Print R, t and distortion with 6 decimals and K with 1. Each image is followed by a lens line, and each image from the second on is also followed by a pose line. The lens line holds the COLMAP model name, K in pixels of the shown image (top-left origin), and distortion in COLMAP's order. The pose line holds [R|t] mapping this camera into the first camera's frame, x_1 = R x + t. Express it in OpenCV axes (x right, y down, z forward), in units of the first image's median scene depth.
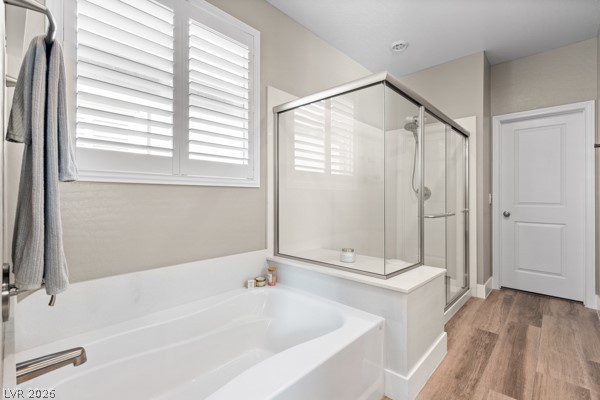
lens RADIAL K [[272.8, 0, 301.0], [0, 272.8, 196.1], [0, 0, 1]] dist [0.009175, -0.000817]
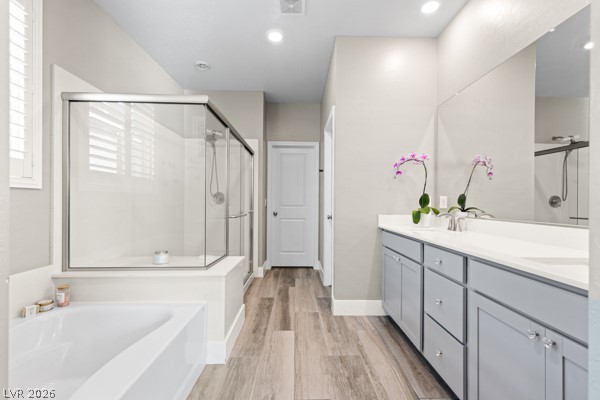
lens RADIAL K [[272.8, 0, 301.5], [0, 272.8, 202.3], [0, 0, 1]] dist [0.016573, 0.000233]
pose [[0.716143, -0.000443, 0.697953, -0.166798], [-0.008646, 0.999917, 0.009505, -0.007079], [-0.697900, -0.012842, 0.716080, -0.111039]]
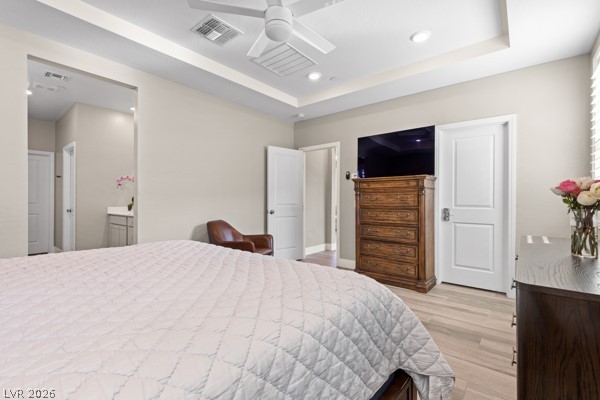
lens RADIAL K [[272.8, 0, 301.5], [0, 272.8, 202.3], [0, 0, 1]] dist [0.016573, 0.000233]
pose [[-0.052398, -0.005499, 0.998611, -1.288220], [-0.012125, 0.999915, 0.004870, -0.010918], [-0.998553, -0.011853, -0.052460, -0.870507]]
